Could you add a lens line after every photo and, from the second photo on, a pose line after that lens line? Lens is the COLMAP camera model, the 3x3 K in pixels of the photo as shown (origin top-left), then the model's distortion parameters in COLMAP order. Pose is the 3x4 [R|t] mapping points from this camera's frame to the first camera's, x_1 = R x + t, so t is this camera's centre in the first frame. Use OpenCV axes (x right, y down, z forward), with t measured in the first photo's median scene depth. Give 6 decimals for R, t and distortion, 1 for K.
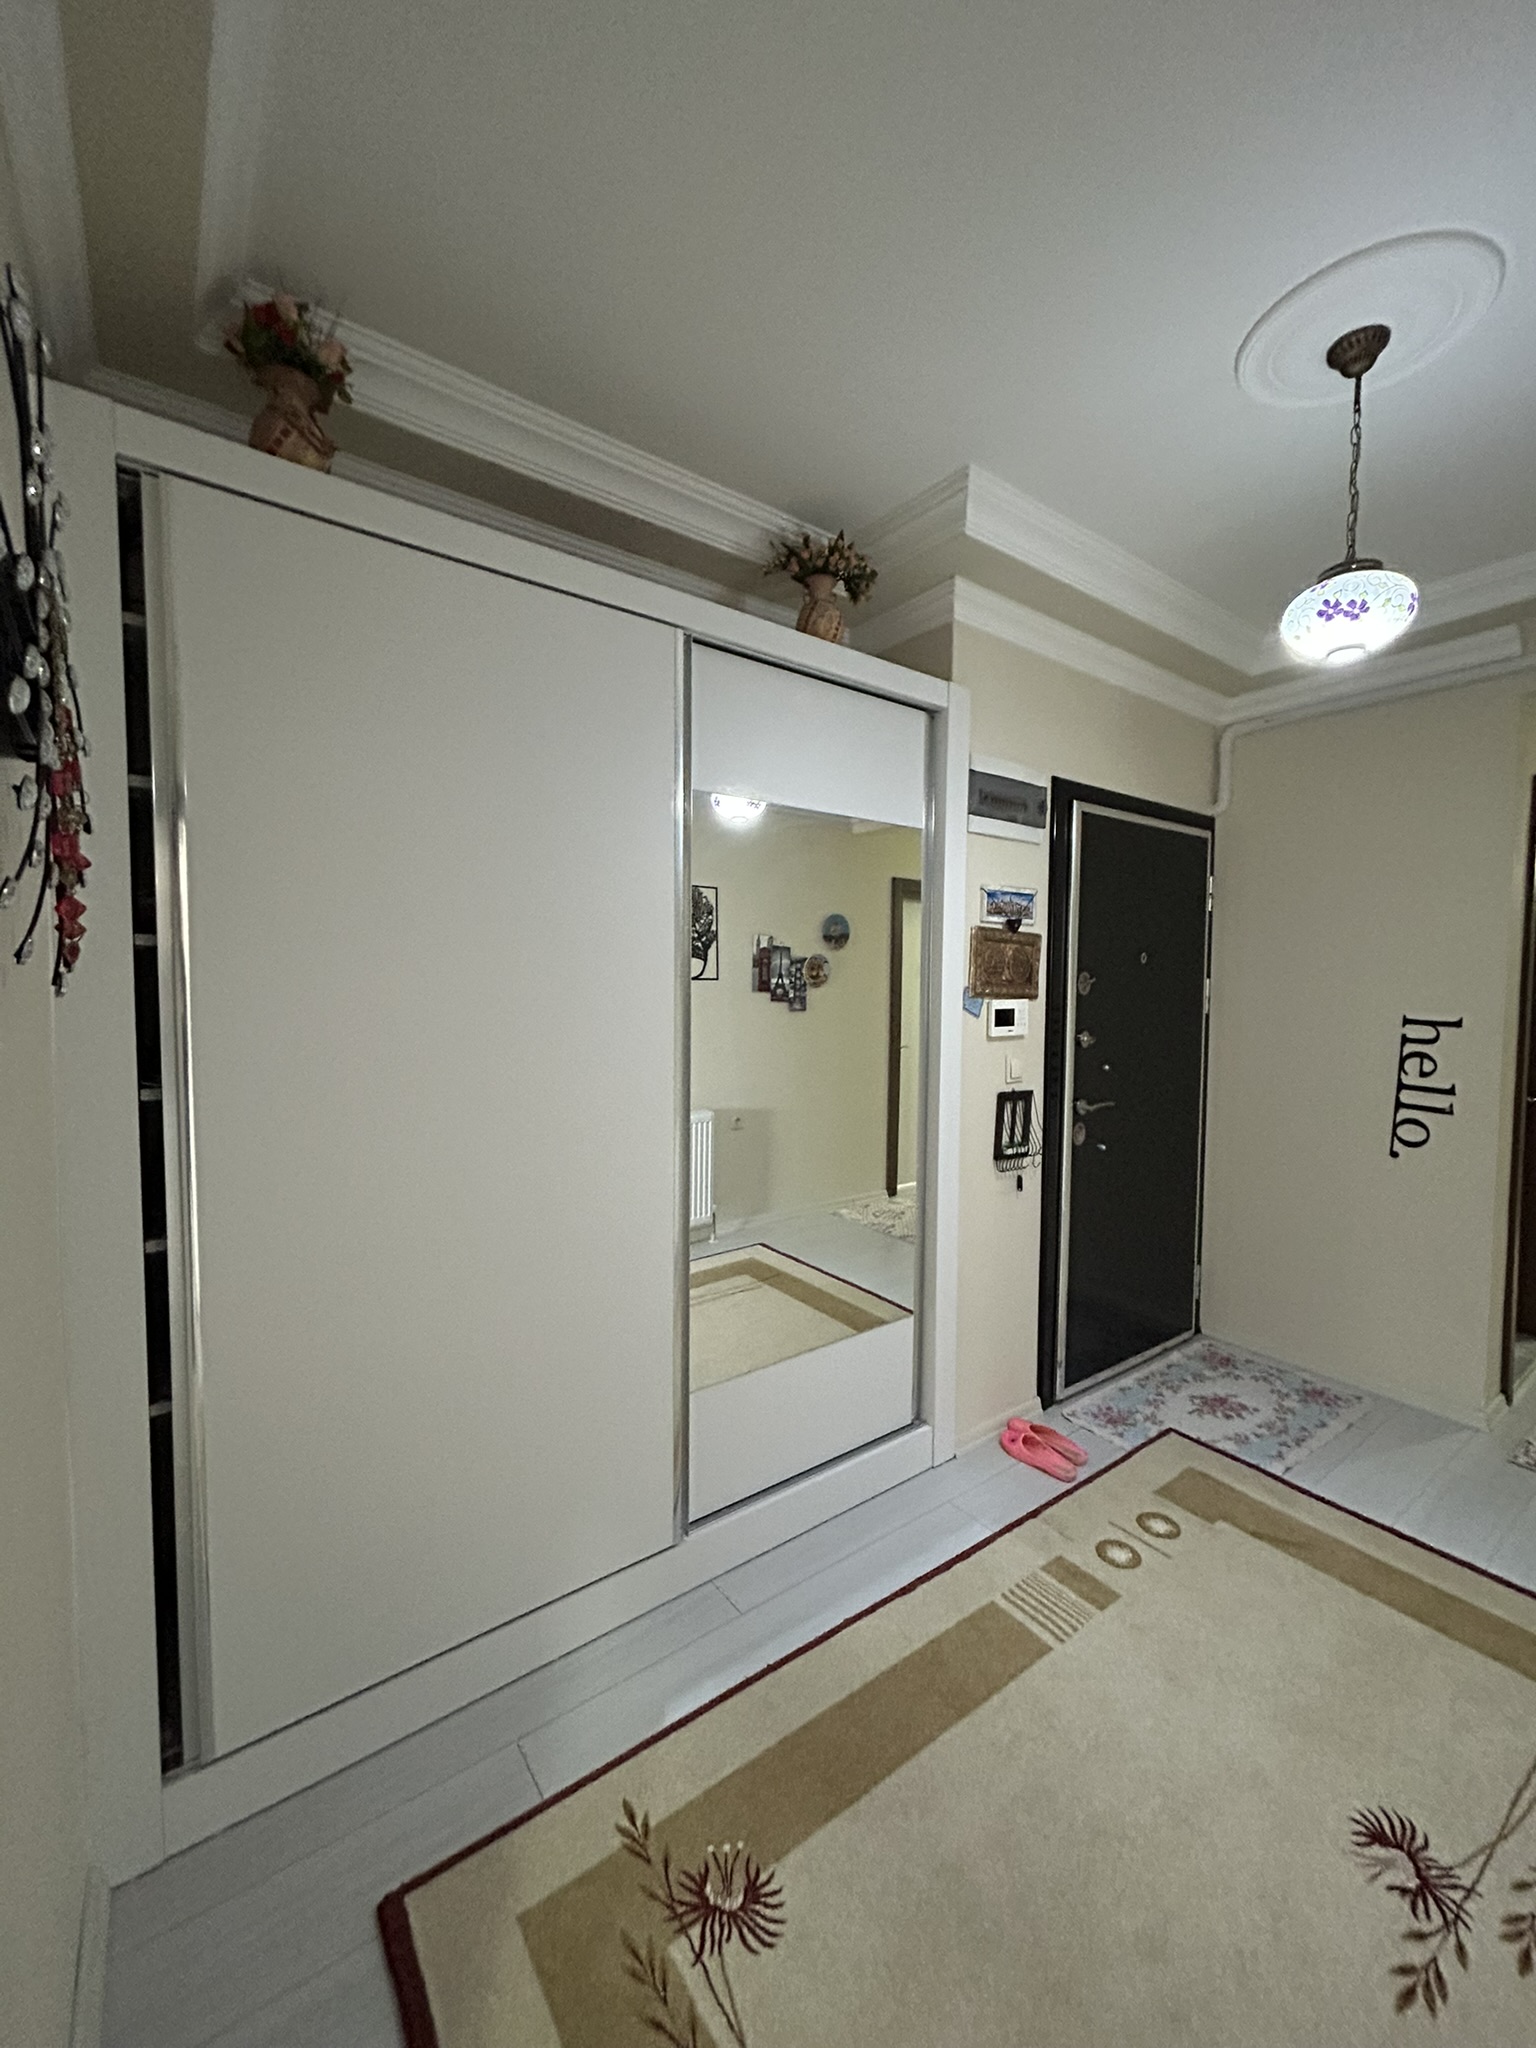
lens RADIAL K [[822.8, 0, 769.3], [0, 822.8, 1022.3], [0, 0, 1]] dist [-0.002019, 0.000627]
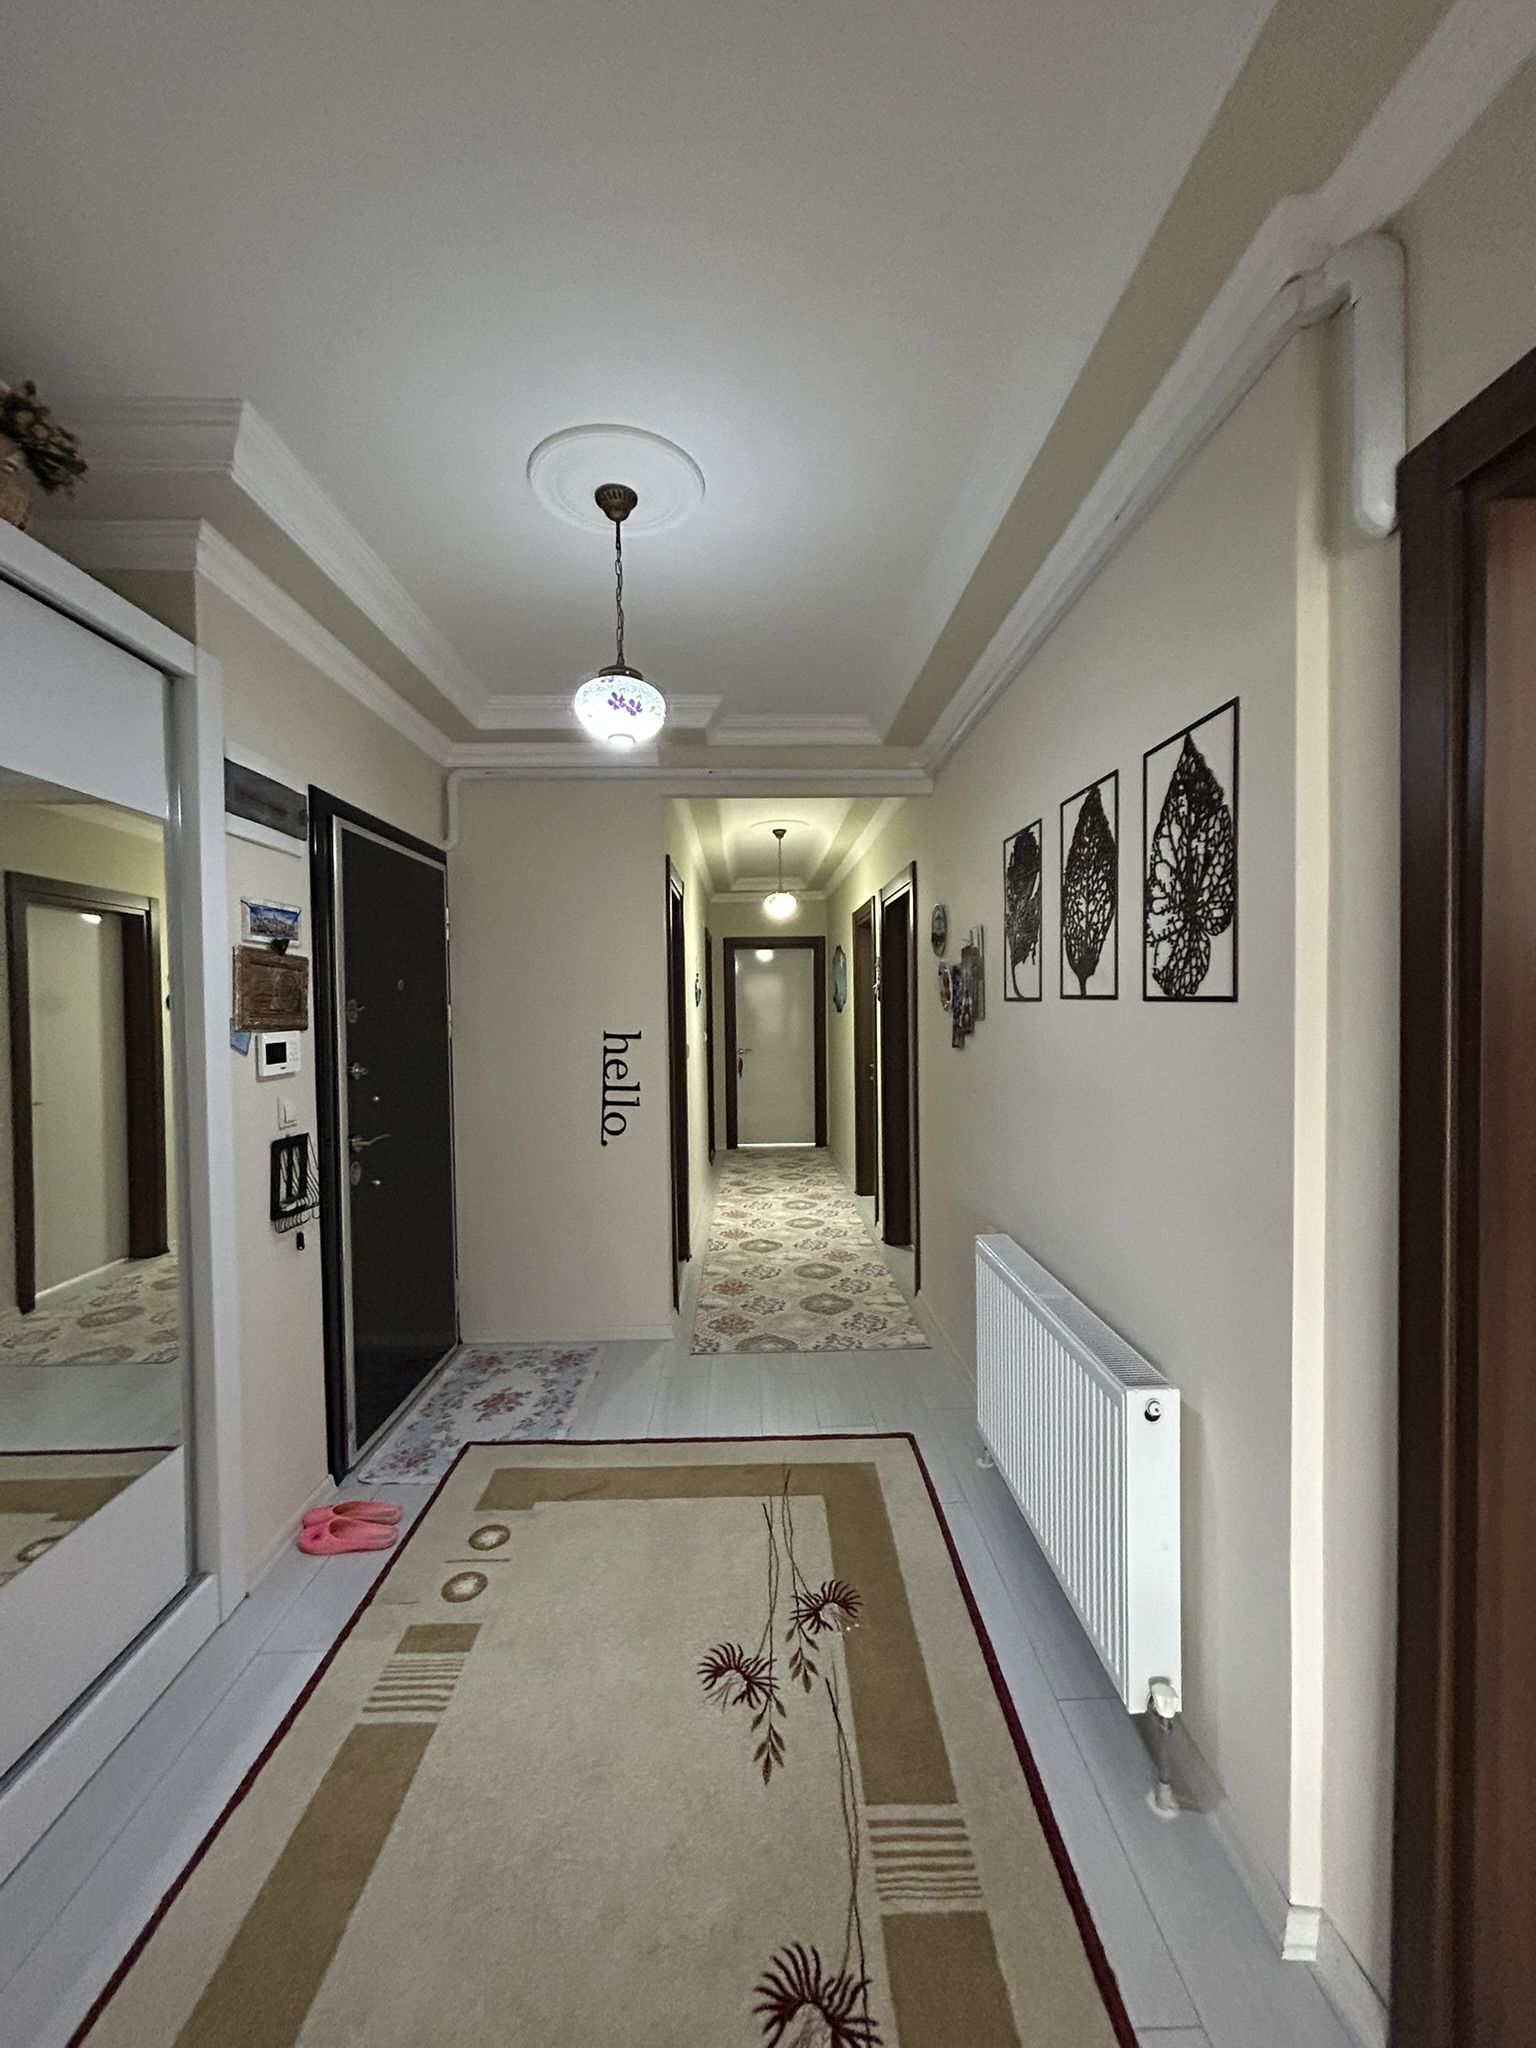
lens RADIAL K [[822.8, 0, 769.1], [0, 822.8, 1022.0], [0, 0, 1]] dist [-0.002019, 0.000627]
pose [[0.569528, -0.032360, 0.821335, -0.130088], [0.058720, 0.998274, -0.001386, -0.006920], [-0.819872, 0.049018, 0.570444, 0.086063]]
